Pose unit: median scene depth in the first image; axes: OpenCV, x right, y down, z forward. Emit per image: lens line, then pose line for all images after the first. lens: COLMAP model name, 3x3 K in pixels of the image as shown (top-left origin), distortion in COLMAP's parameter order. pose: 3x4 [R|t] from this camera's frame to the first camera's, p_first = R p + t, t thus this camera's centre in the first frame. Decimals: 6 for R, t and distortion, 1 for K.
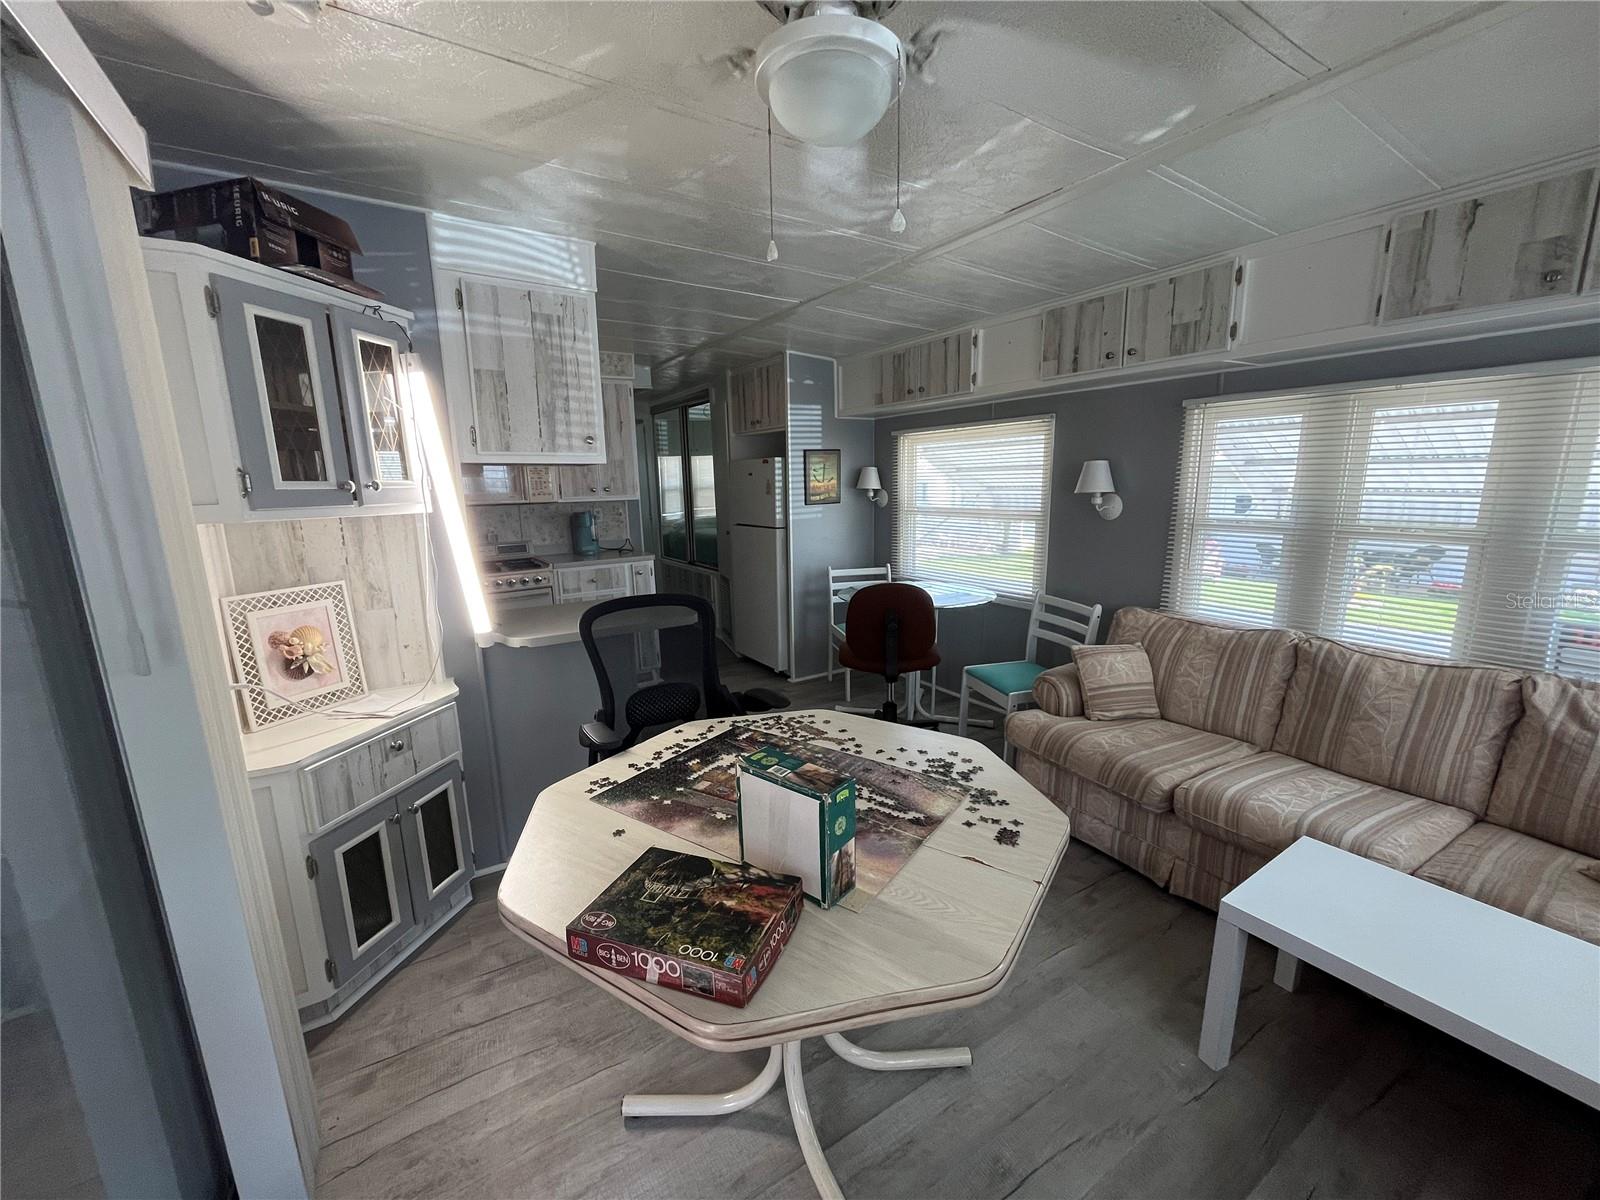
lens RADIAL K [[645.5, 0, 800.6], [0, 645.5, 602.7], [0, 0, 1]] dist [-0.003452, 0.000375]
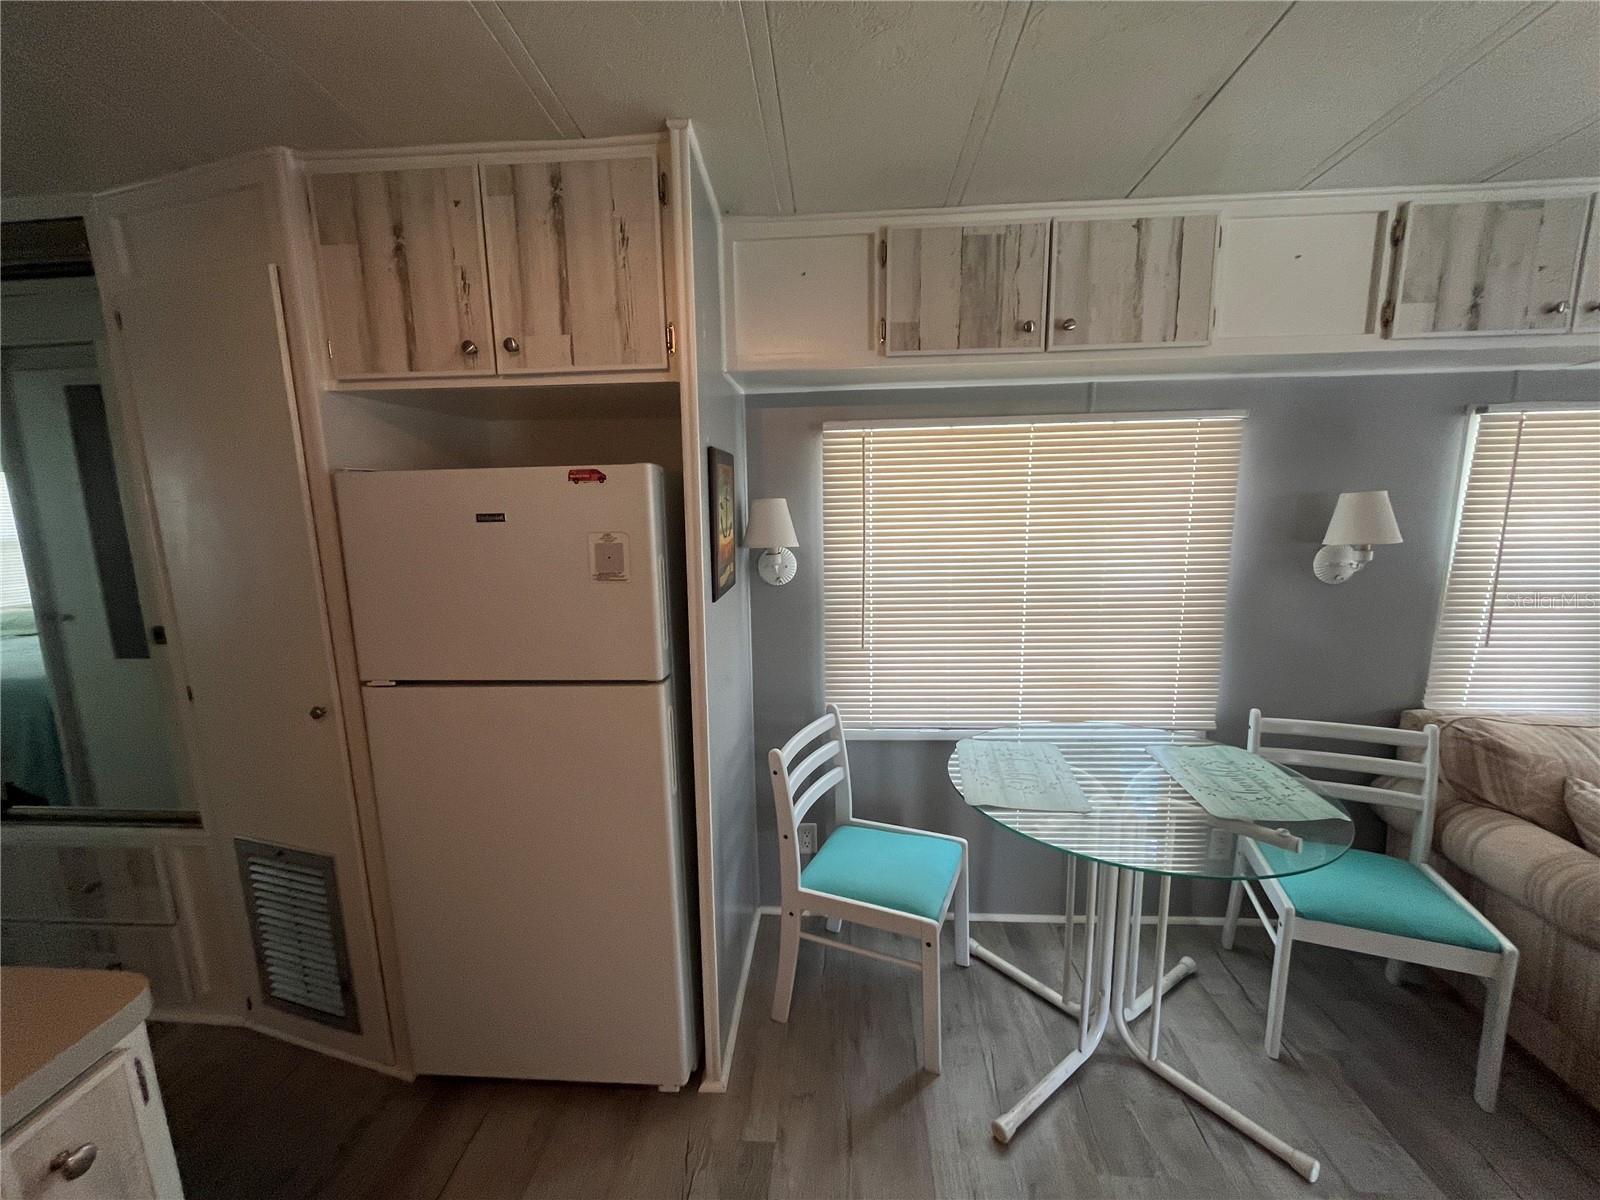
lens RADIAL K [[645.5, 0, 799.5], [0, 645.5, 607.1], [0, 0, 1]] dist [-0.003452, 0.000375]
pose [[0.594312, -0.119672, 0.795281, -0.263600], [0.159052, 0.986825, 0.029636, -0.159944], [-0.788350, 0.108878, 0.605517, 0.791607]]
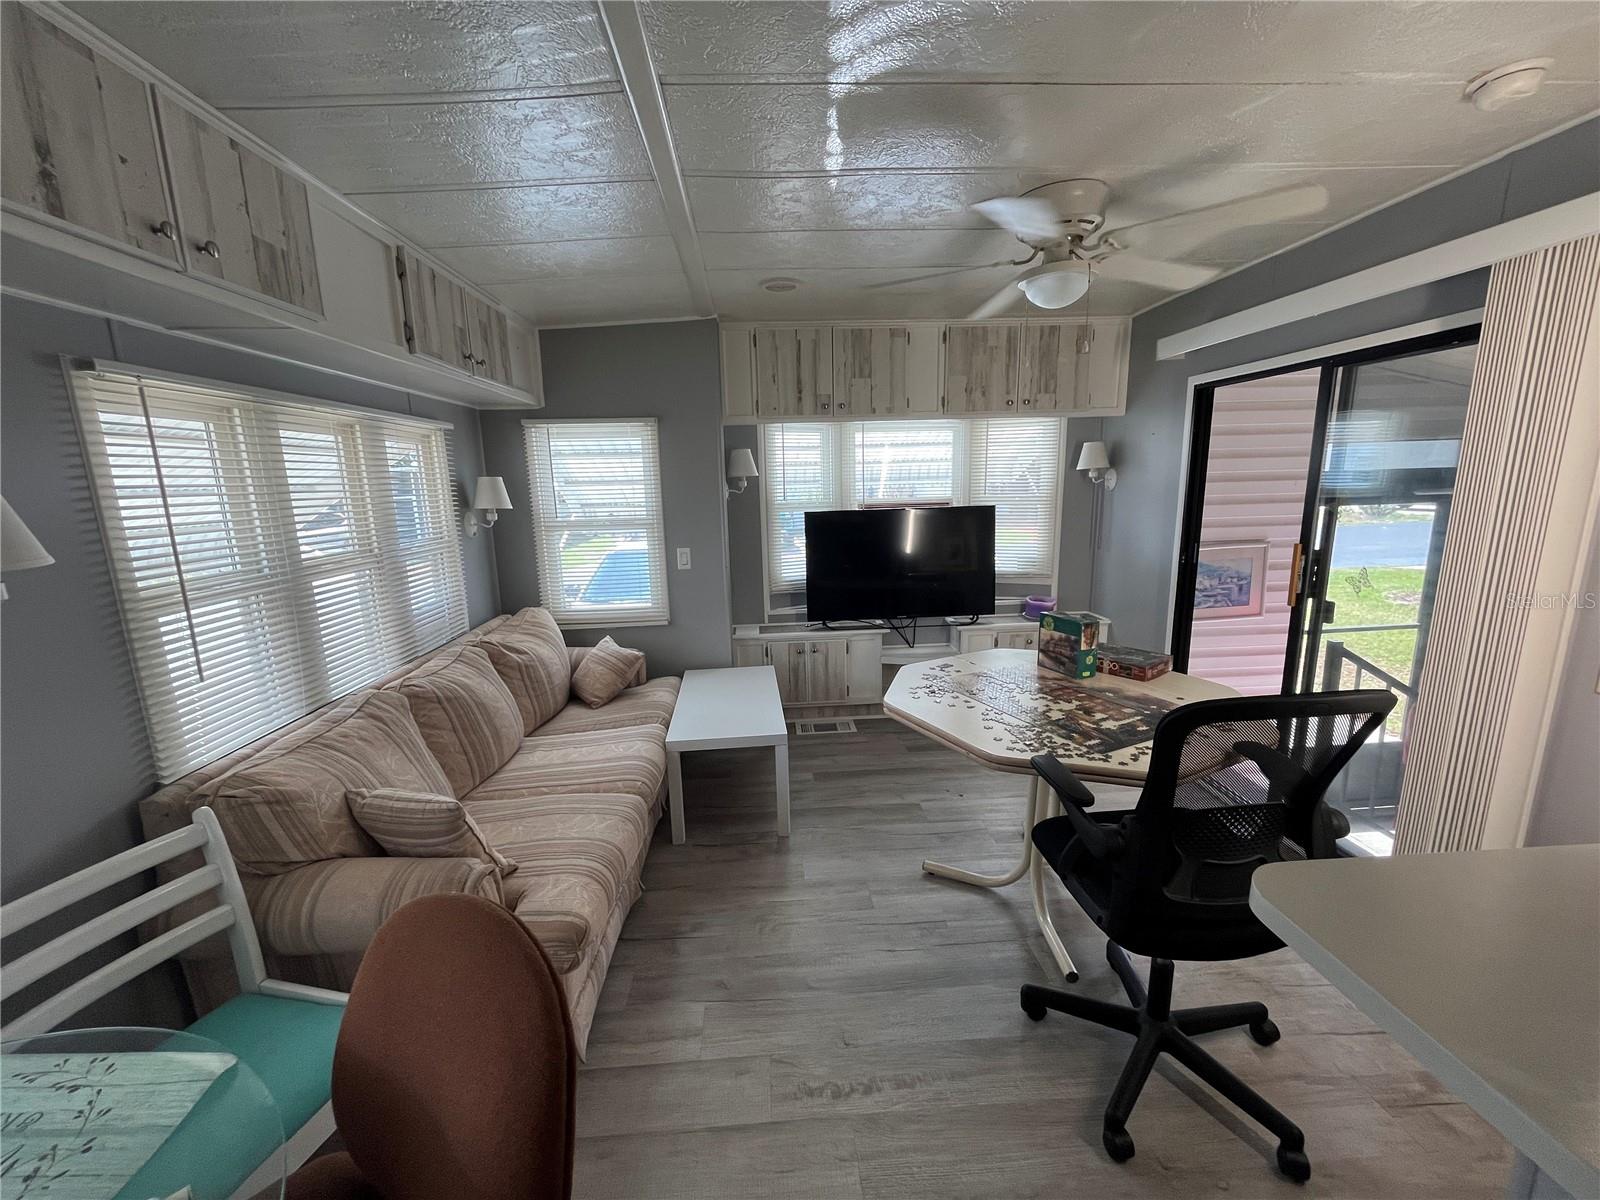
lens RADIAL K [[645.5, 0, 797.3], [0, 645.5, 610.2], [0, 0, 1]] dist [-0.003452, 0.000375]
pose [[-0.873925, -0.055210, 0.482915, -0.065539], [0.133809, 0.927812, 0.348224, -0.158477], [-0.467280, 0.368940, -0.803450, 0.806578]]
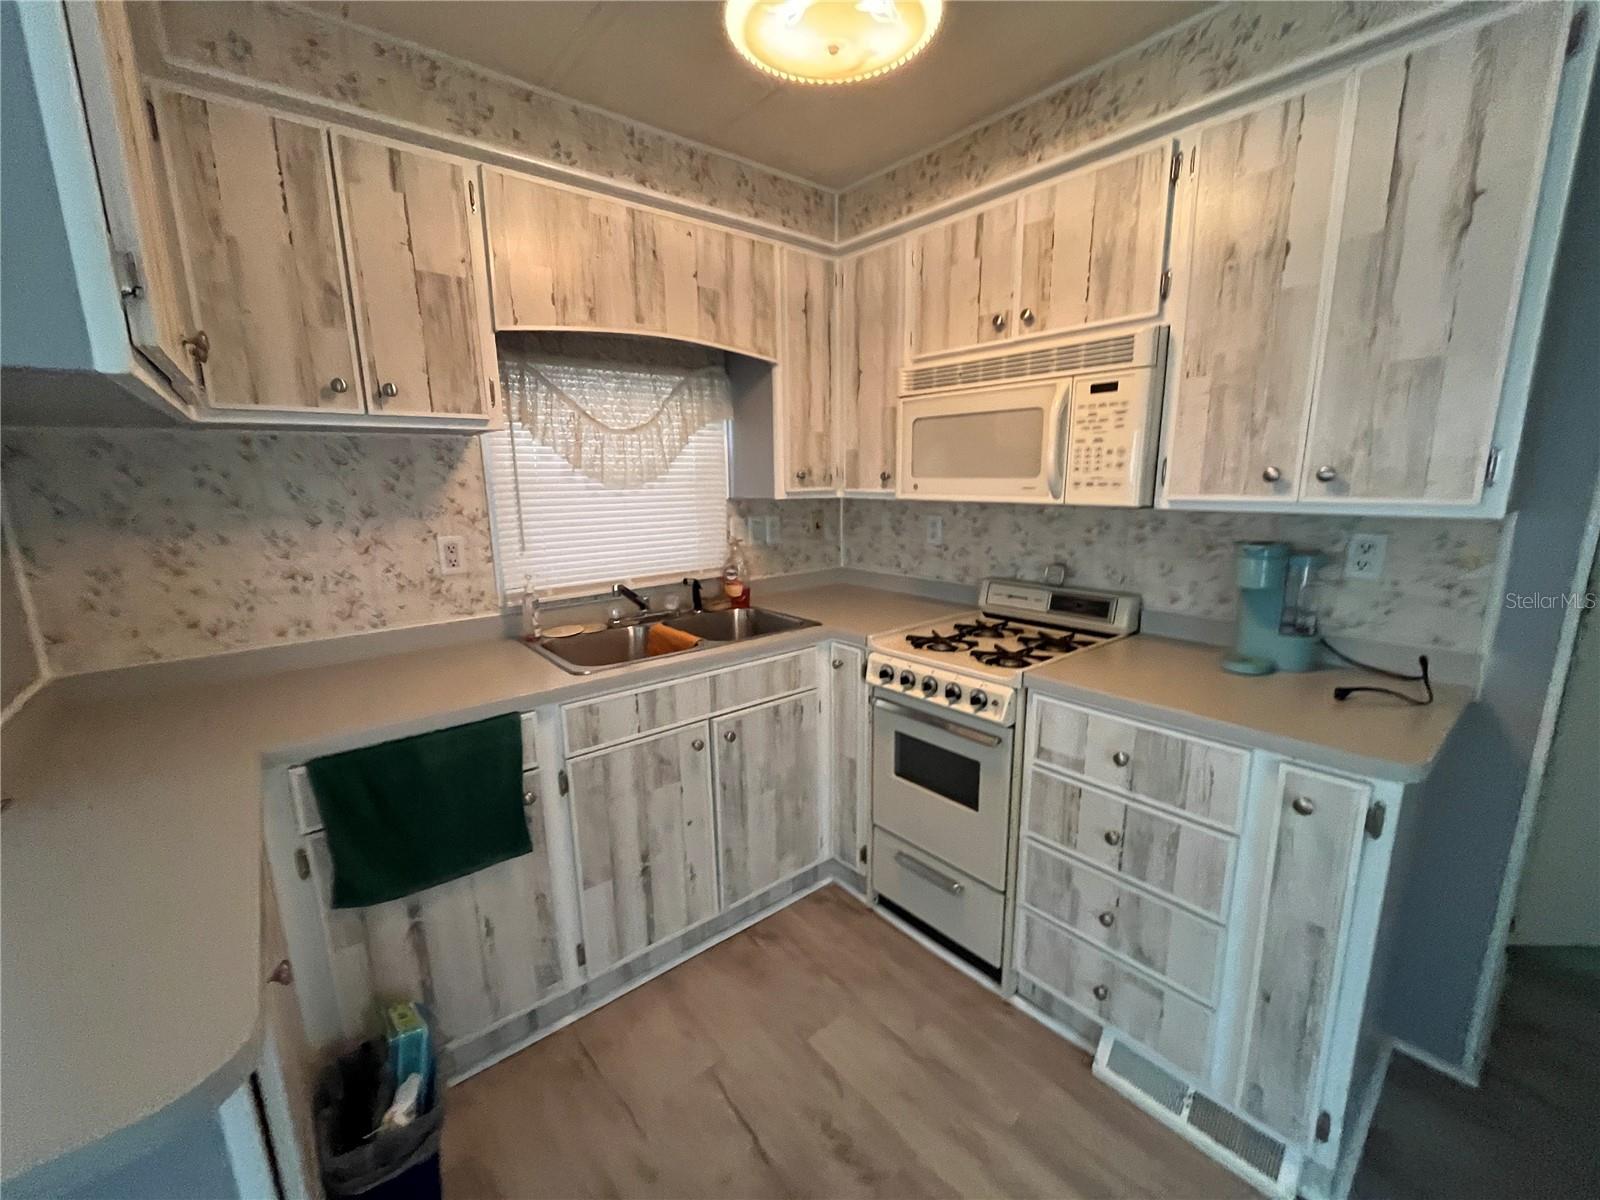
lens RADIAL K [[645.5, 0, 800.8], [0, 645.5, 608.4], [0, 0, 1]] dist [-0.003452, 0.000375]
pose [[0.124928, 0.221016, -0.967236, -0.046443], [-0.178221, 0.964015, 0.197261, -0.142078], [0.976028, 0.147739, 0.159822, 0.784362]]
